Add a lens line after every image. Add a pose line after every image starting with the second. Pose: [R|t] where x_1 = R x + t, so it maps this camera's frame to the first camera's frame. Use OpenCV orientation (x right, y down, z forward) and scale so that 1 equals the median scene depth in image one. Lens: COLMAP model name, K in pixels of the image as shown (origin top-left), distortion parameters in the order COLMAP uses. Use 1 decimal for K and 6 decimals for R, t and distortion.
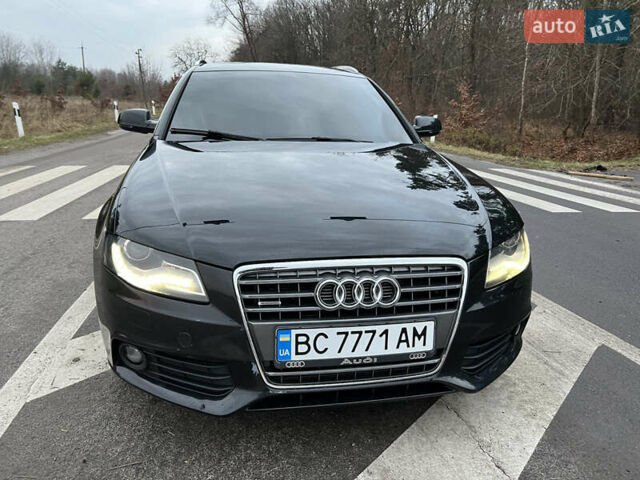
lens RADIAL K [[480.8, 0, 321.4], [0, 480.8, 240.9], [0, 0, 1]] dist [0.060391, -0.067190]
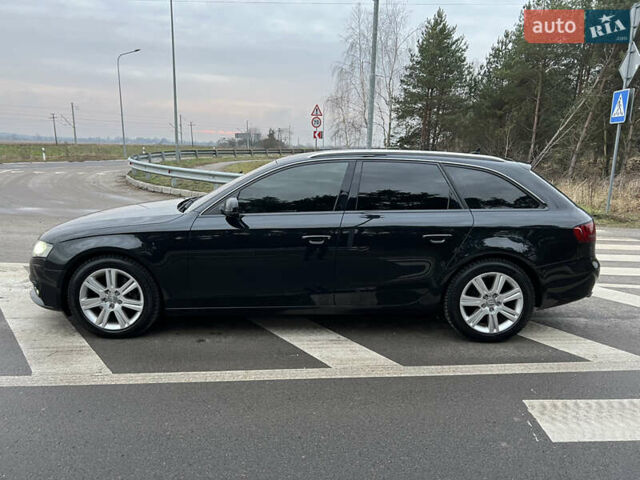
lens RADIAL K [[474.8, 0, 328.9], [0, 474.8, 247.6], [0, 0, 1]] dist [0.029869, -0.002294]
pose [[-0.179777, 0.177025, -0.967648, 2.505314], [-0.293974, 0.929055, 0.224581, -0.935434], [0.938754, 0.324837, -0.114982, 2.798702]]
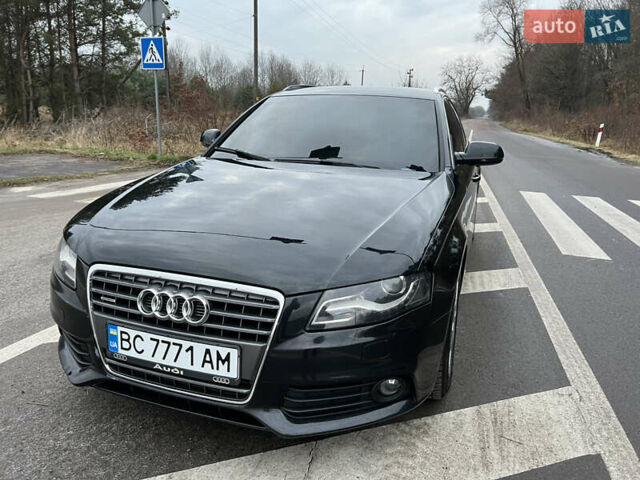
lens RADIAL K [[481.1, 0, 324.2], [0, 481.1, 243.7], [0, 0, 1]] dist [0.049064, -0.050420]
pose [[0.867802, 0.131211, -0.479273, 0.850868], [-0.143583, 0.989578, 0.010938, -0.087486], [0.475714, 0.059323, 0.877597, 0.204827]]
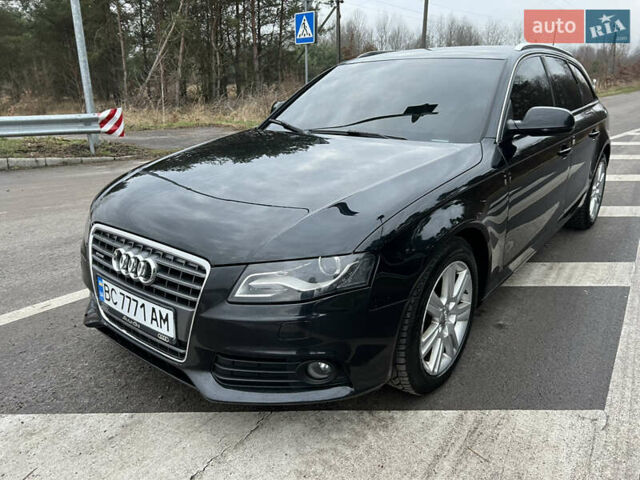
lens RADIAL K [[481.9, 0, 316.1], [0, 481.9, 241.0], [0, 0, 1]] dist [0.047509, -0.048764]
pose [[0.636185, 0.212964, -0.741562, 1.208034], [-0.185103, 0.975209, 0.121264, -0.174506], [0.749003, 0.060119, 0.659834, 0.536768]]
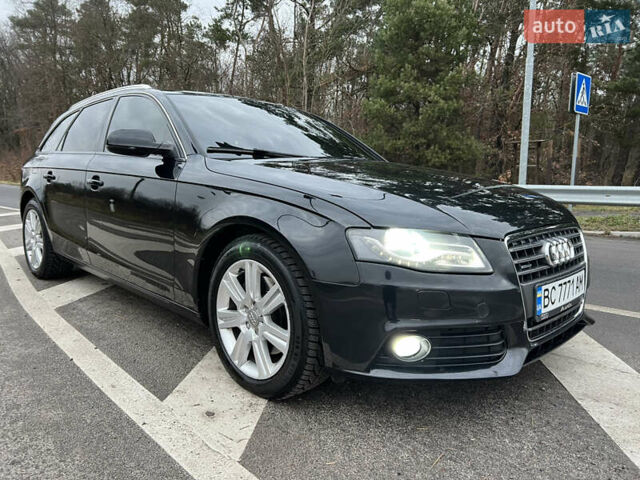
lens RADIAL K [[481.5, 0, 325.4], [0, 481.5, 236.5], [0, 0, 1]] dist [0.049579, -0.053265]
pose [[0.827602, -0.086738, 0.554574, -1.102855], [0.159788, 0.983517, -0.084628, 0.077620], [-0.538092, 0.158652, 0.827820, 0.270333]]
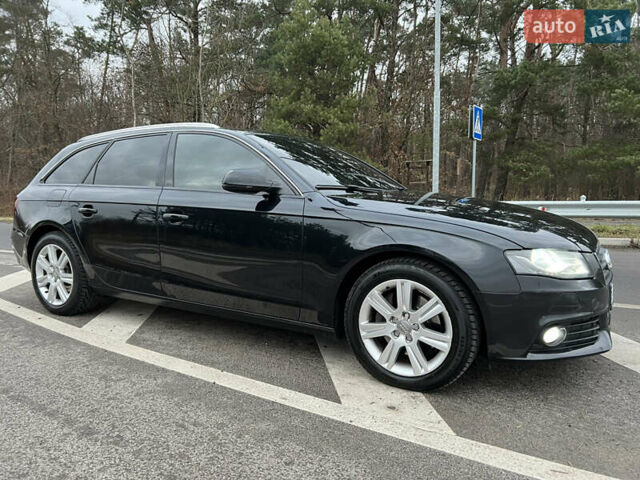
lens RADIAL K [[474.8, 0, 328.9], [0, 474.8, 247.6], [0, 0, 1]] dist [0.029869, -0.002294]
pose [[0.654953, -0.119401, 0.746177, -1.823912], [0.225607, 0.973301, -0.042281, -0.083675], [-0.721206, 0.196034, 0.664404, 0.560562]]
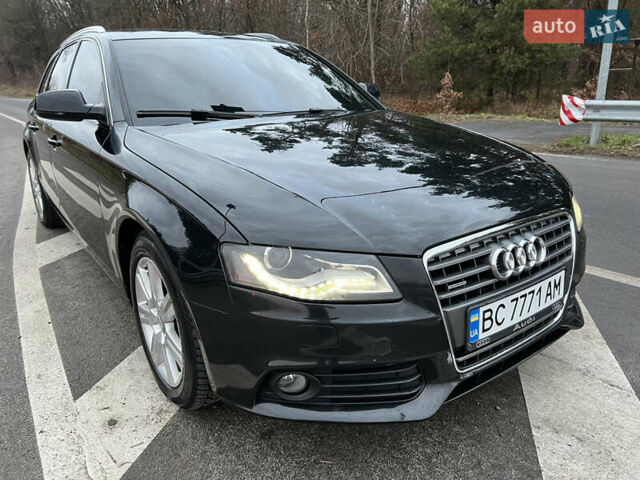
lens RADIAL K [[481.5, 0, 325.4], [0, 481.5, 236.5], [0, 0, 1]] dist [0.049579, -0.053265]
pose [[0.901129, -0.171552, 0.398166, -0.658409], [0.155486, 0.985169, 0.072570, -0.064893], [-0.404710, -0.003485, 0.914438, 0.247673]]
